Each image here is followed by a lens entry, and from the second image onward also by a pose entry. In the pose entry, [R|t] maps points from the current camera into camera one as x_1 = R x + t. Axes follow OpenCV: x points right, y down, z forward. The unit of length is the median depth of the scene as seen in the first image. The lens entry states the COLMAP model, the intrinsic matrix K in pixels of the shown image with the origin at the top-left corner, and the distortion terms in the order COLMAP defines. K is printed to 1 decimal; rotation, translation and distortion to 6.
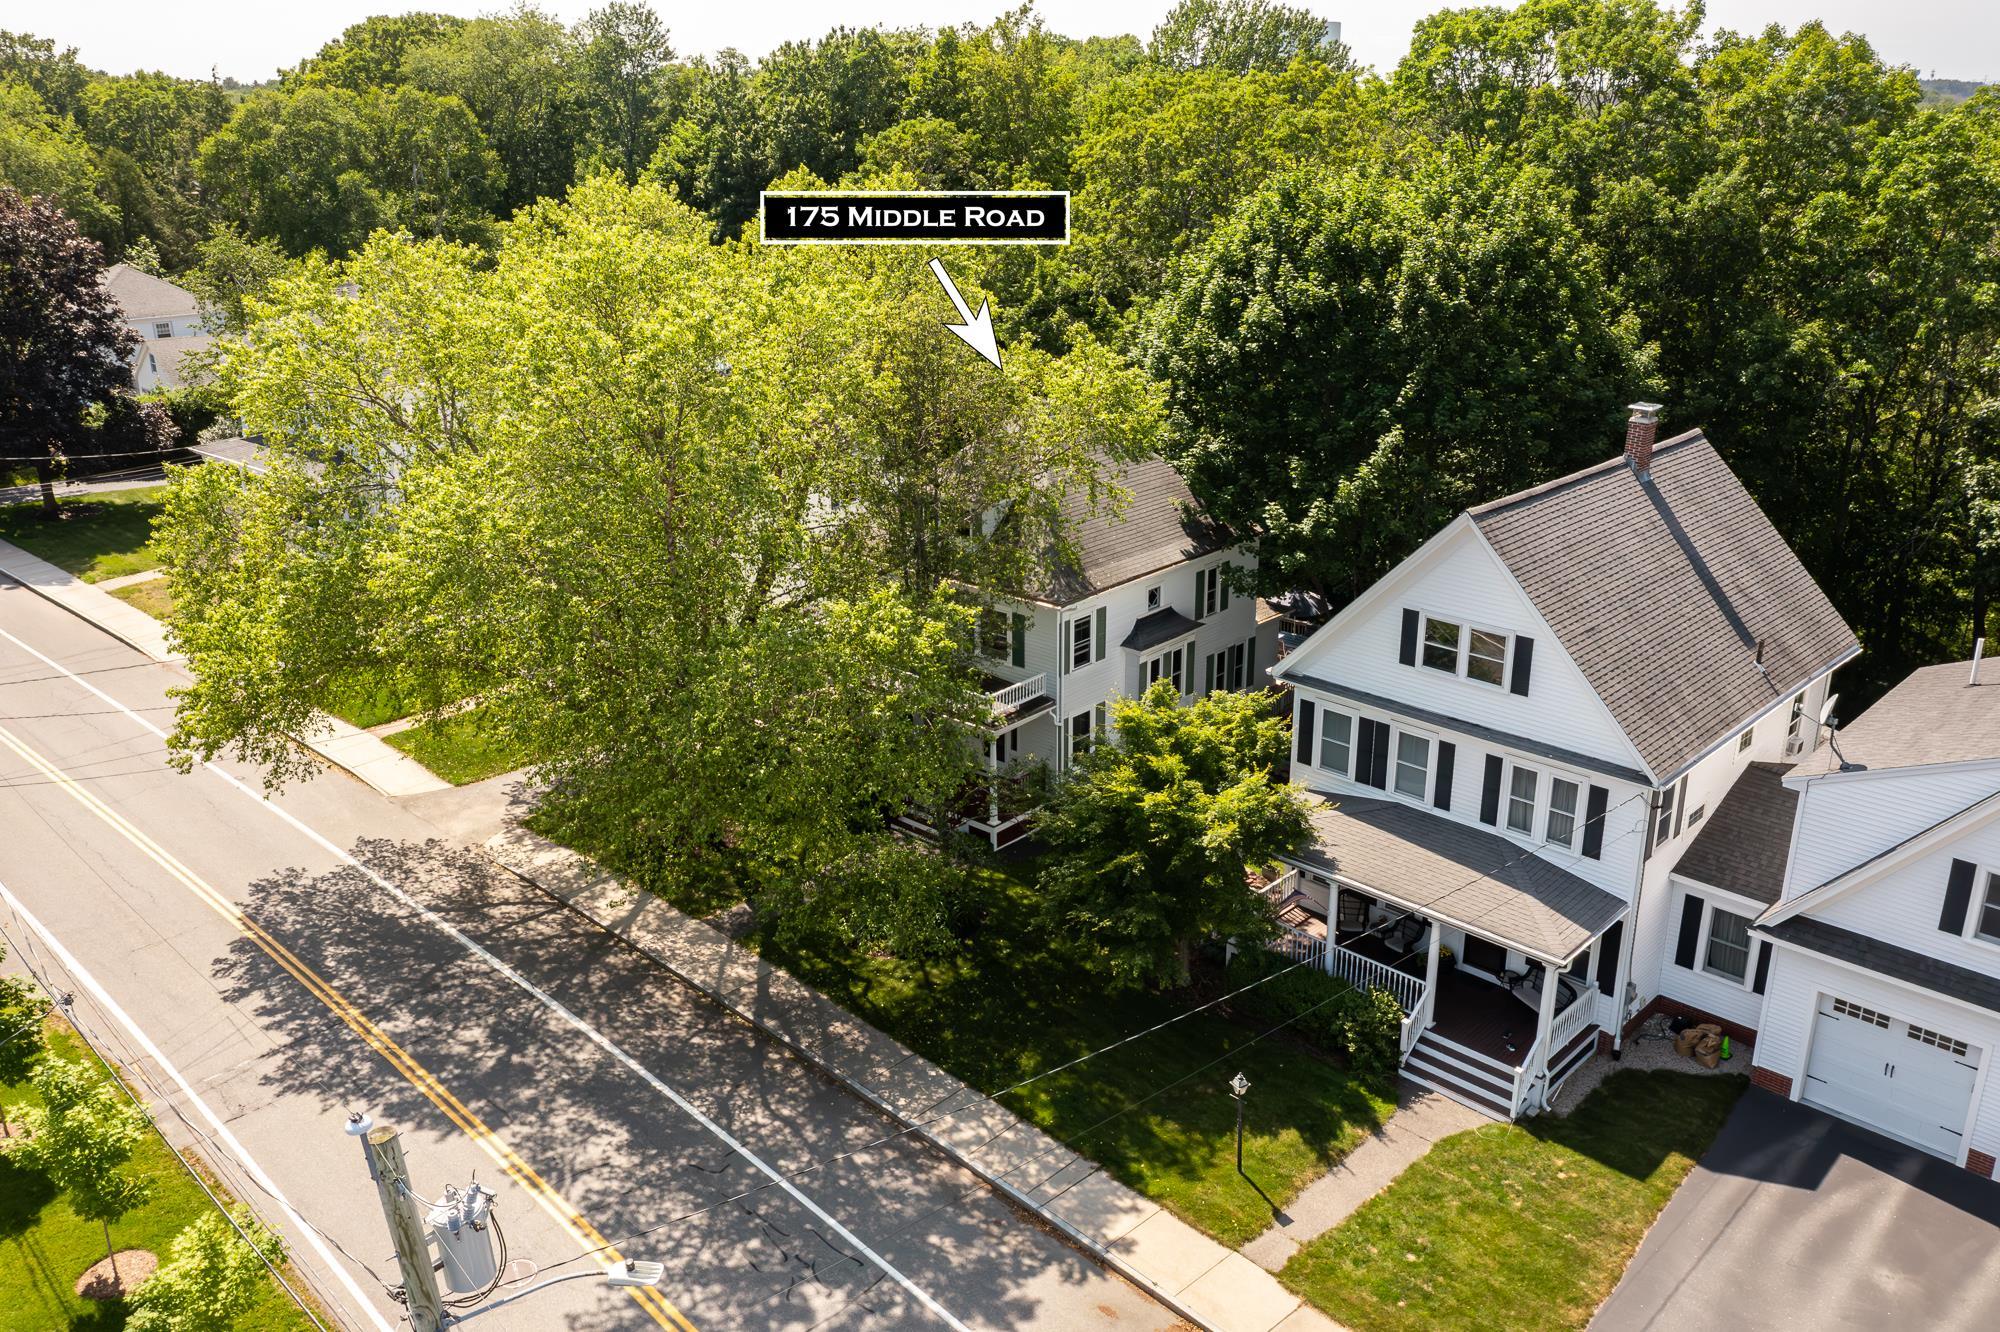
lens RADIAL K [[1579.2, 0, 1006.1], [0, 1579.2, 666.2], [0, 0, 1]] dist [0.004045, 0.000308]
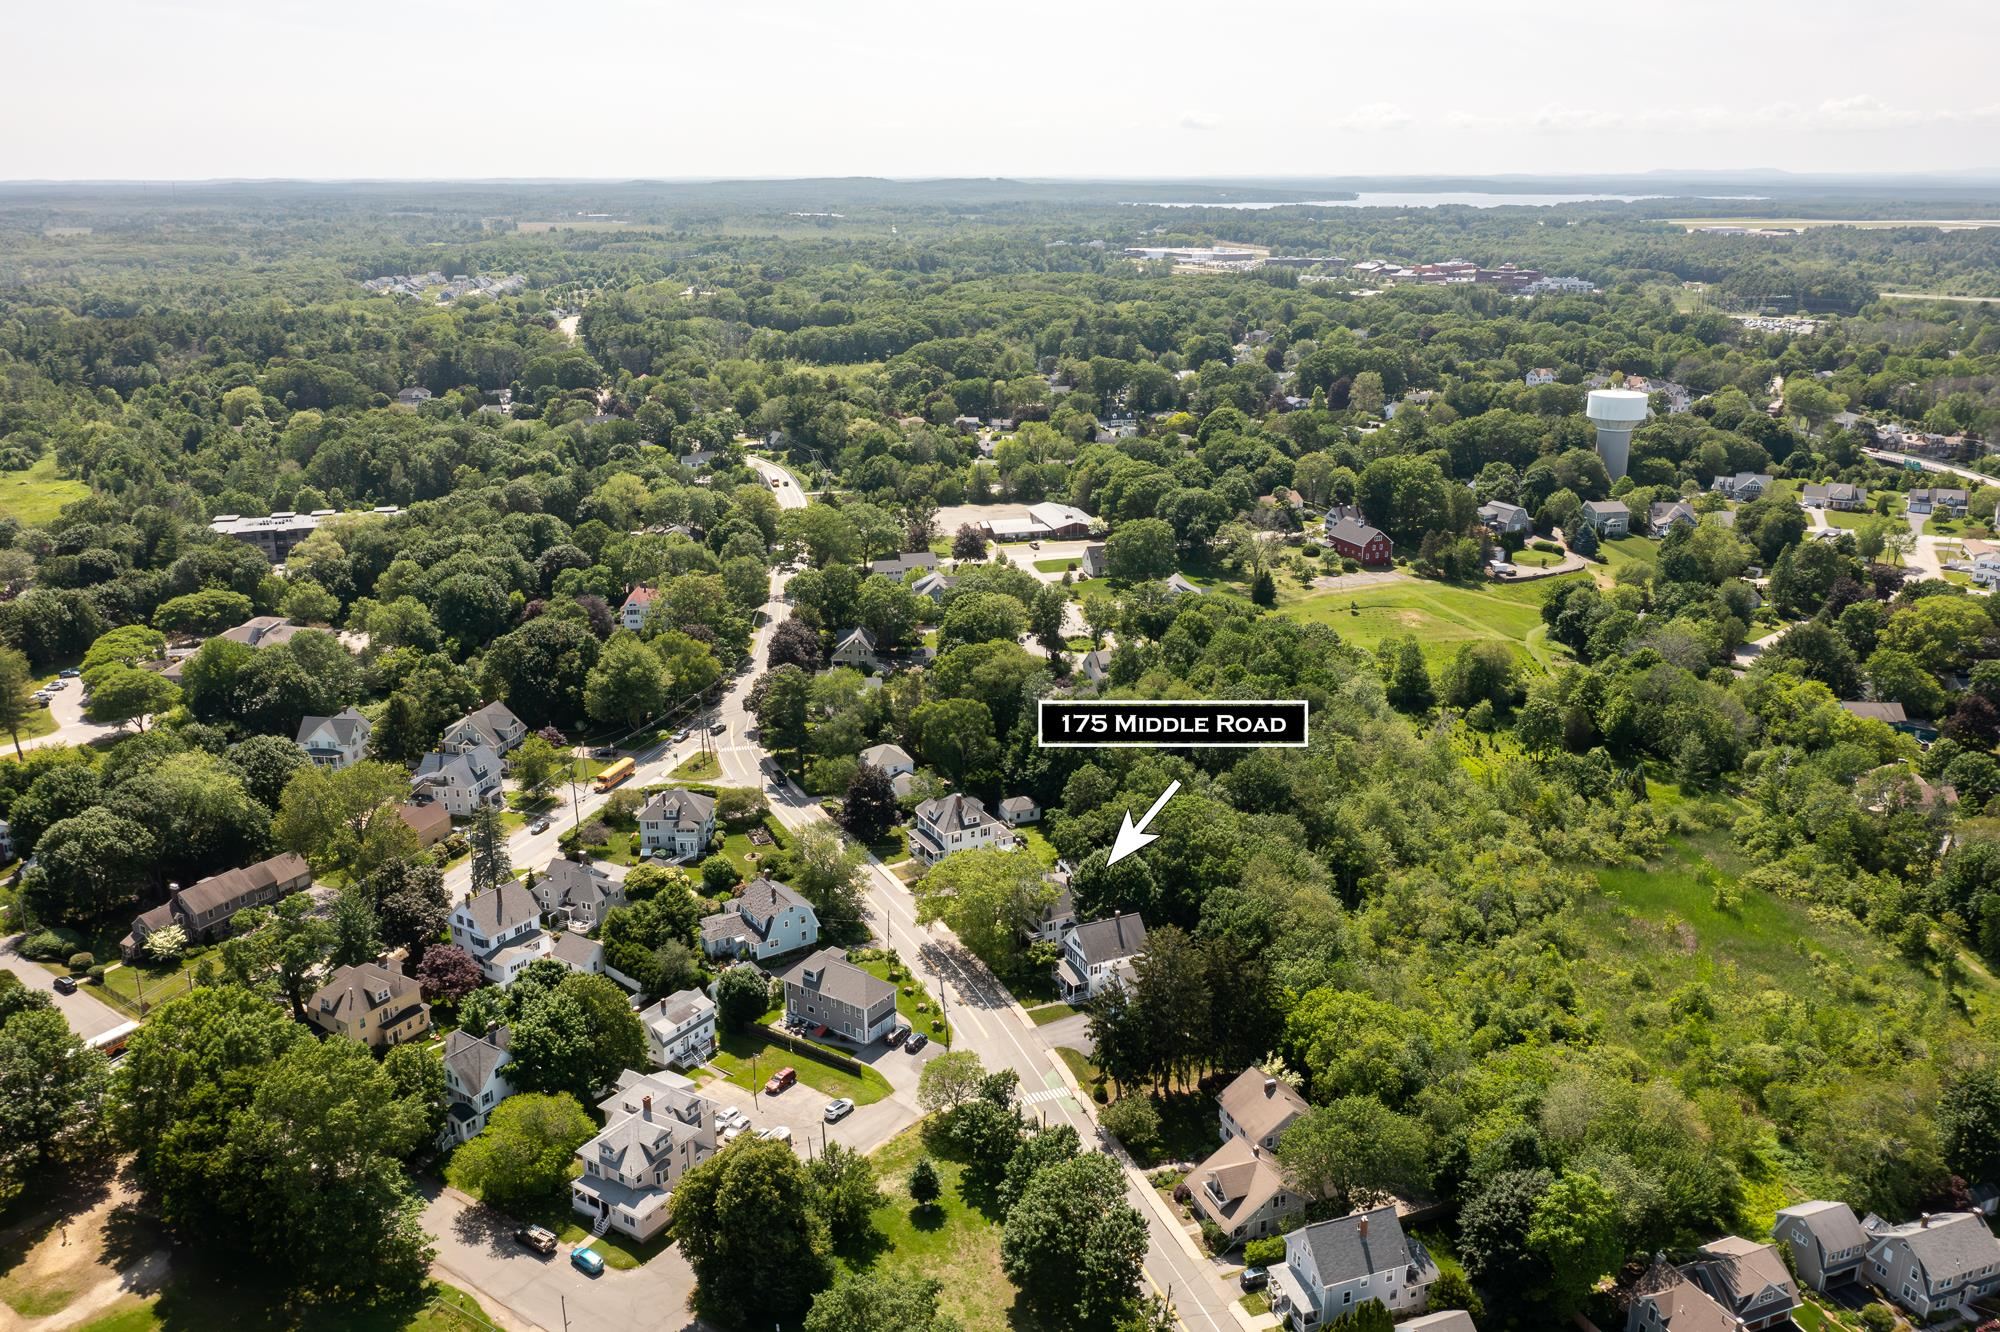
lens RADIAL K [[1579.2, 0, 999.3], [0, 1579.2, 663.8], [0, 0, 1]] dist [0.004045, 0.000308]
pose [[0.923810, 0.109102, -0.366977, 2.078167], [-0.134161, 0.990009, -0.043401, -0.761218], [0.358575, 0.089329, 0.929217, -5.017951]]
